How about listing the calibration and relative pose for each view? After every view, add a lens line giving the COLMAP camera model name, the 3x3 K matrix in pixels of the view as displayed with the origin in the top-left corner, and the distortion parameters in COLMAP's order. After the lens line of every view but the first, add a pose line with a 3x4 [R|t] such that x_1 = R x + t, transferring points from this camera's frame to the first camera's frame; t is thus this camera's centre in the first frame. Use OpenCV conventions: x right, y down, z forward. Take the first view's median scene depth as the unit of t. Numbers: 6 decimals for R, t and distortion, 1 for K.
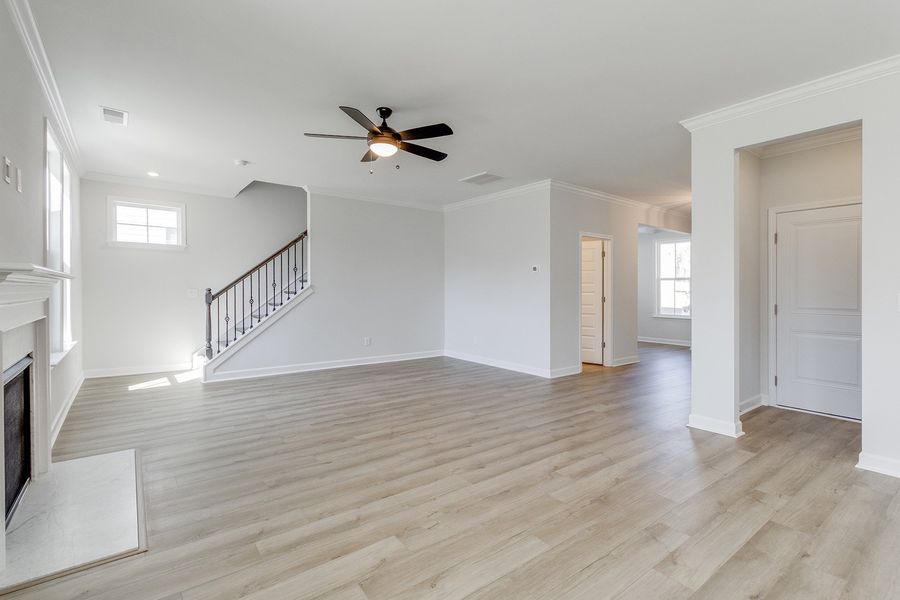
lens RADIAL K [[420.9, 0, 458.6], [0, 420.9, 297.2], [0, 0, 1]] dist [0.000088, -0.000121]
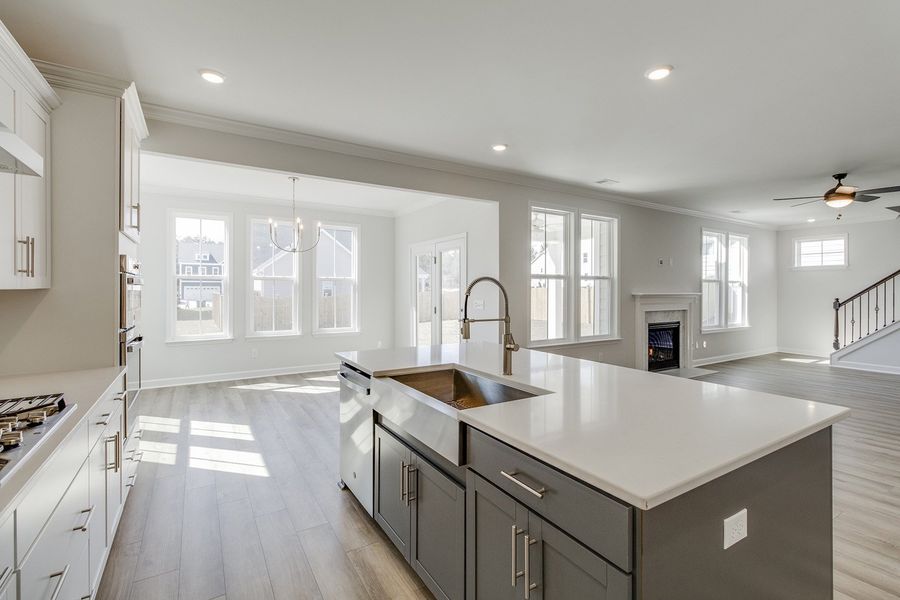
lens RADIAL K [[414.8, 0, 459.5], [0, 414.8, 290.7], [0, 0, 1]] dist [0.004226, 0.001365]
pose [[-0.097642, -0.003805, -0.995214, 1.239955], [-0.015083, 0.999883, -0.002343, -0.032281], [0.995107, 0.014782, -0.097688, -0.129921]]
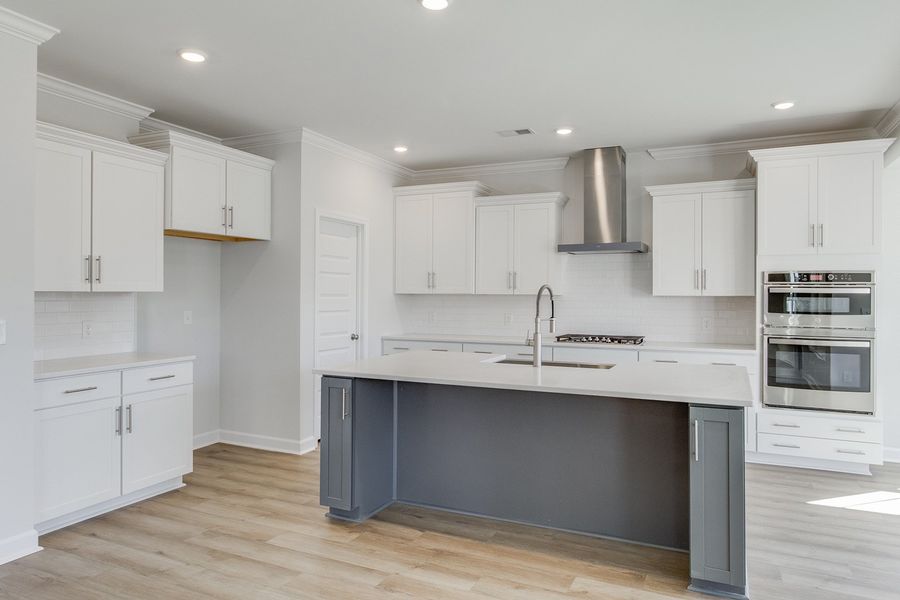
lens RADIAL K [[582.9, 0, 457.6], [0, 582.9, 296.5], [0, 0, 1]] dist [0.004015, 0.001040]
pose [[-0.455512, -0.015205, 0.890100, -0.105568], [0.002770, 0.999825, 0.018496, -0.052340], [-0.890226, 0.010891, -0.455390, 0.421903]]
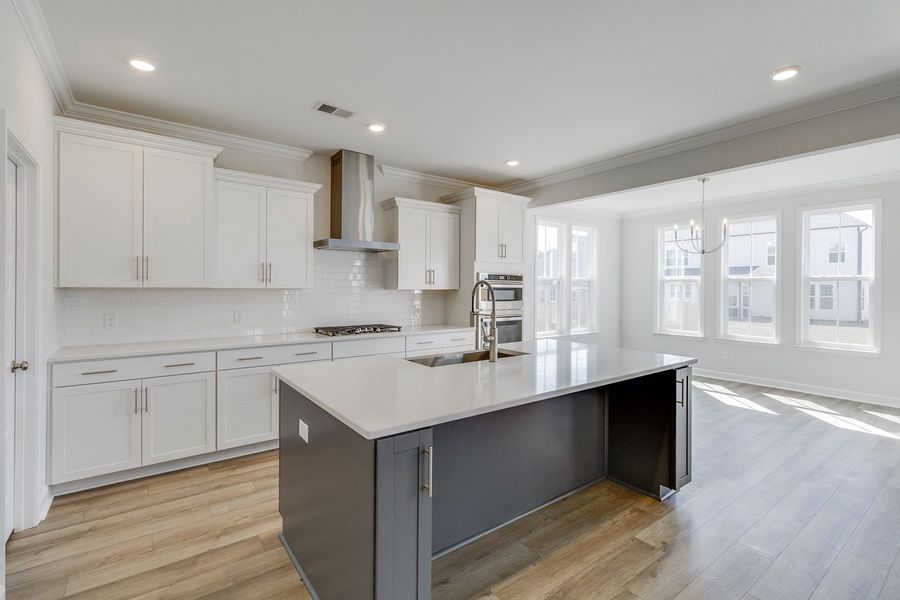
lens RADIAL K [[414.8, 0, 459.5], [0, 414.8, 290.7], [0, 0, 1]] dist [0.004226, 0.001365]
pose [[-0.999798, -0.014373, 0.014050, 0.714502], [-0.014111, 0.999728, 0.018556, -0.047738], [-0.014313, 0.018354, -0.999729, 0.553955]]
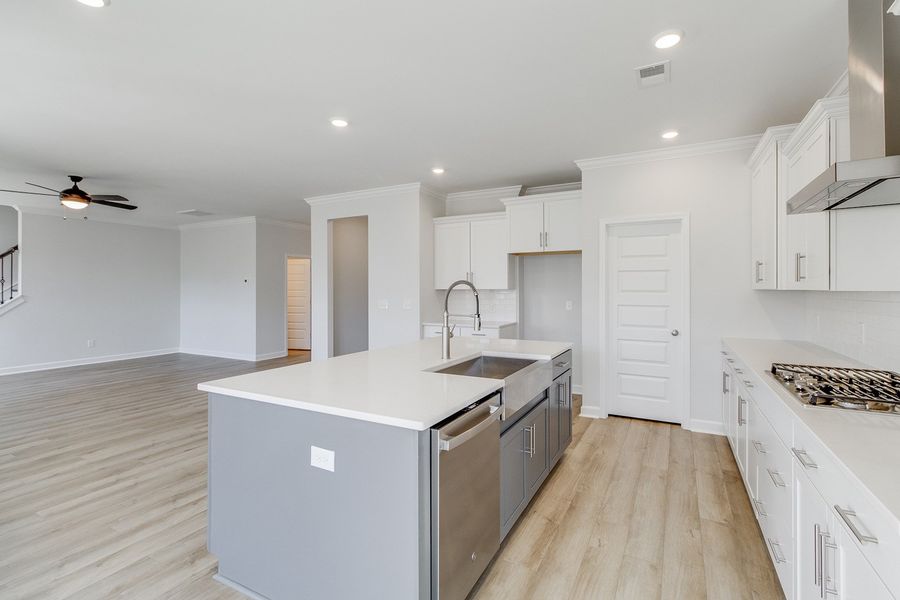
lens RADIAL K [[416.9, 0, 461.6], [0, 416.9, 289.7], [0, 0, 1]] dist [0.000075, -0.000010]
pose [[0.910414, -0.007933, 0.413622, 0.401525], [0.012770, 0.999879, -0.008931, -0.030035], [-0.413501, 0.013413, 0.910405, -0.772243]]
